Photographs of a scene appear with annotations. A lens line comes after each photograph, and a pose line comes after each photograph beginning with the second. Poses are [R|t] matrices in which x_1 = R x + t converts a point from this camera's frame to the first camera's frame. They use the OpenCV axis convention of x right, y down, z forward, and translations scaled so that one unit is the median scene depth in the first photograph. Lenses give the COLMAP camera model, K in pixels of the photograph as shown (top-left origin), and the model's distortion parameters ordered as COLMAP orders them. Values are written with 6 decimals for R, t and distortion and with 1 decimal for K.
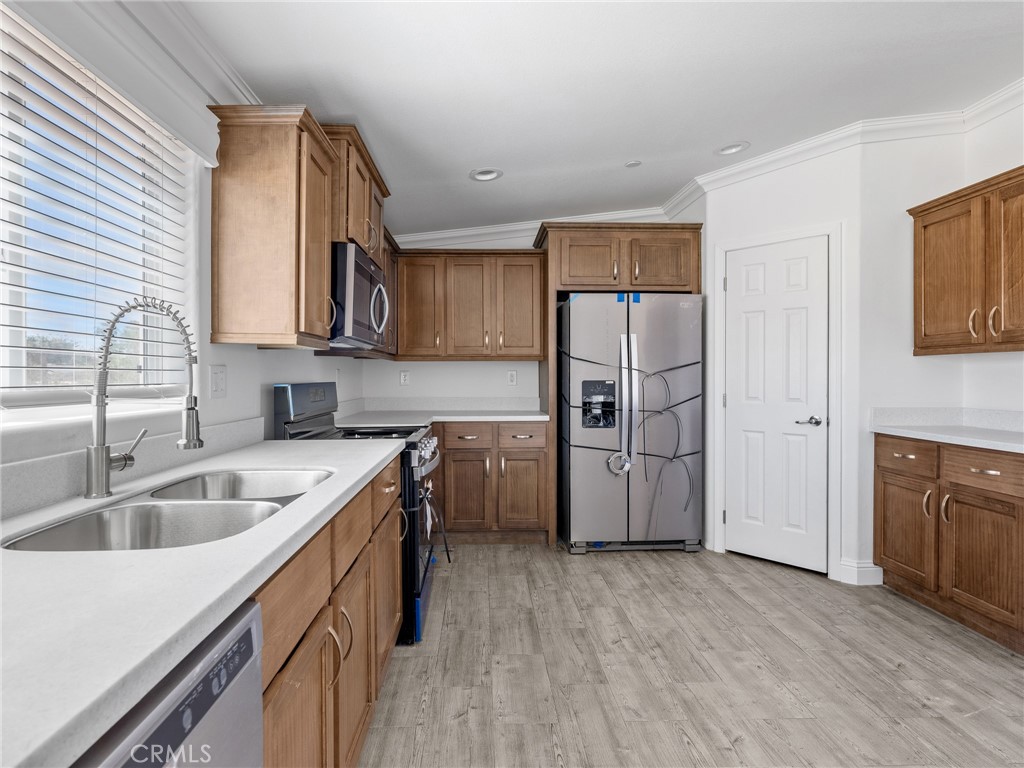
lens RADIAL K [[529.0, 0, 506.8], [0, 529.0, 377.3], [0, 0, 1]] dist [-0.003012, -0.000871]
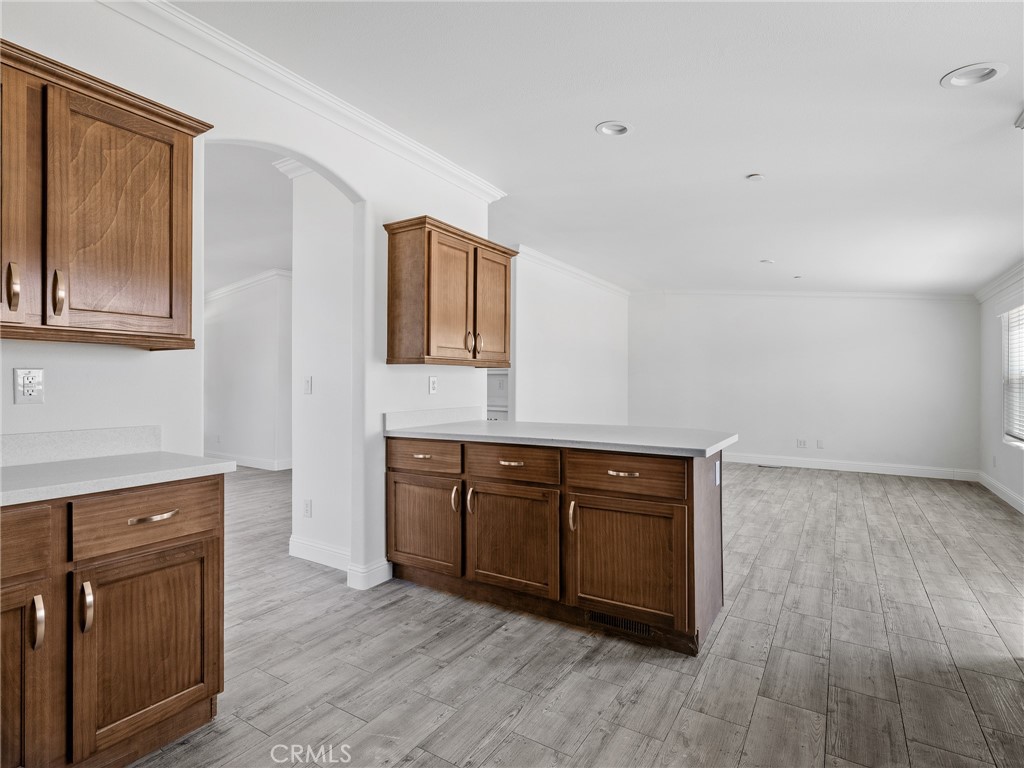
lens RADIAL K [[529.0, 0, 506.8], [0, 529.0, 377.3], [0, 0, 1]] dist [-0.003012, -0.000871]
pose [[-0.817514, -0.000550, 0.575909, 0.091414], [-0.004690, 0.999973, -0.005703, -0.003661], [-0.575890, -0.007363, -0.817494, 0.969409]]
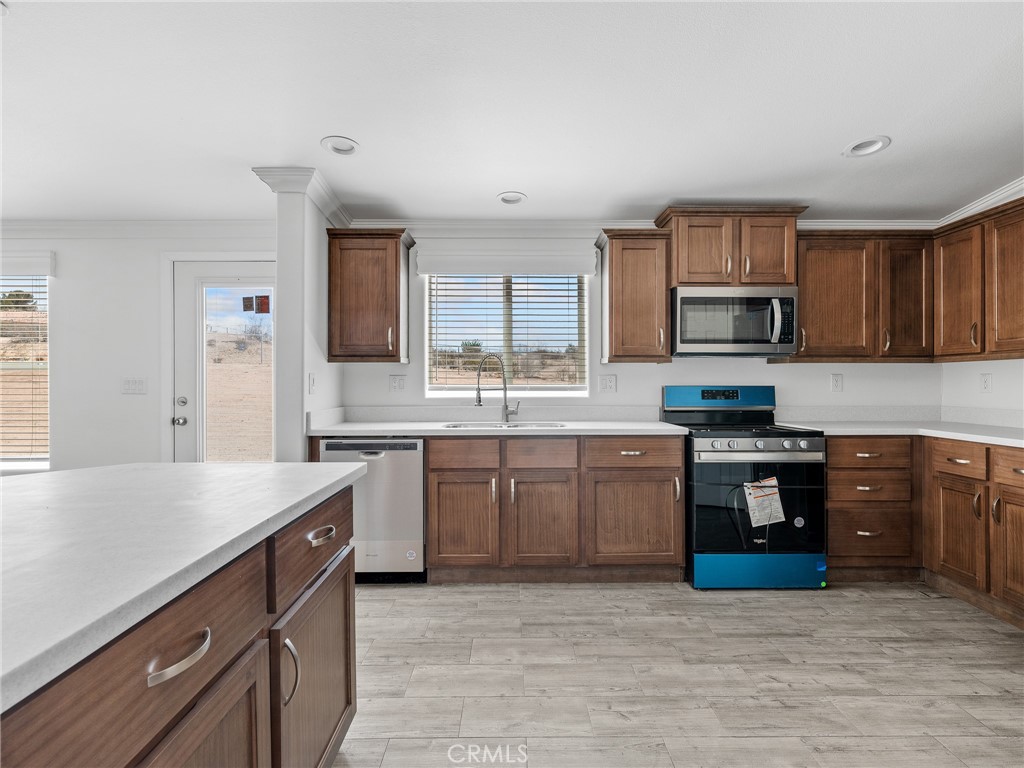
lens RADIAL K [[526.4, 0, 512.0], [0, 526.4, 384.0], [0, 0, 1]] dist [-0.000553, 0.000077]
pose [[-0.031918, 0.003467, -0.999484, 0.809237], [-0.000696, 0.999994, 0.003491, -0.001049], [0.999490, 0.000807, -0.031916, 0.425738]]
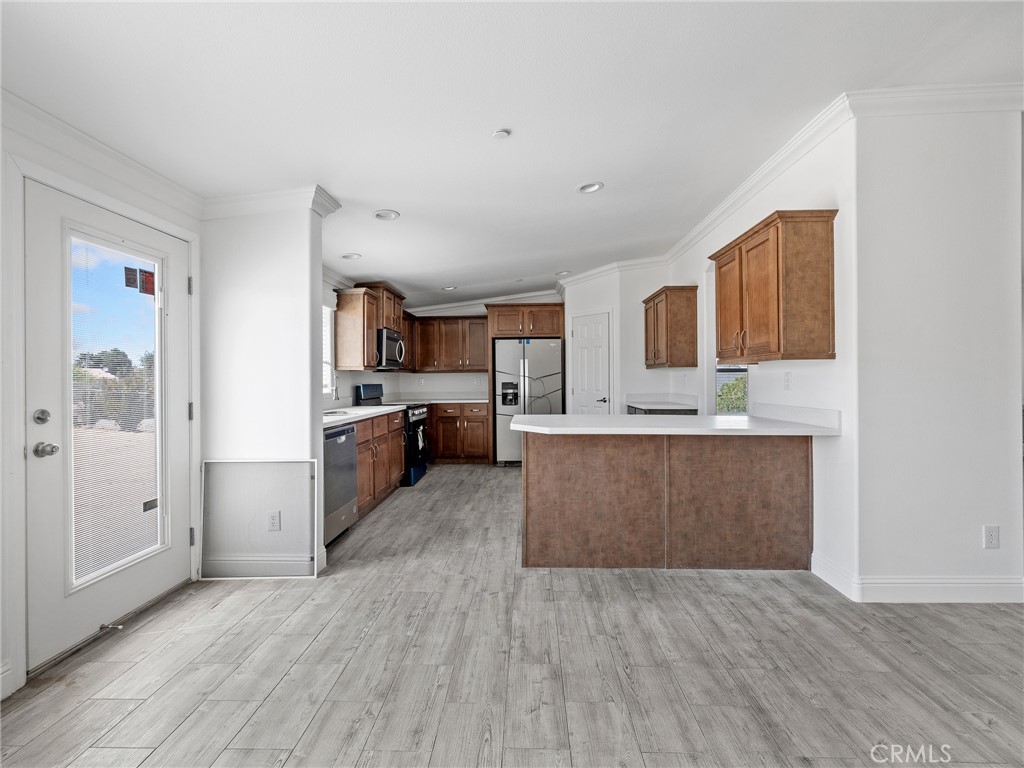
lens RADIAL K [[464.0, 0, 520.2], [0, 464.0, 379.8], [0, 0, 1]] dist [-0.000038, -0.000221]
pose [[0.997809, -0.010422, -0.065330, 0.360984], [0.010335, 0.999945, -0.001660, 0.000575], [0.065344, 0.000982, 0.997862, -0.856303]]
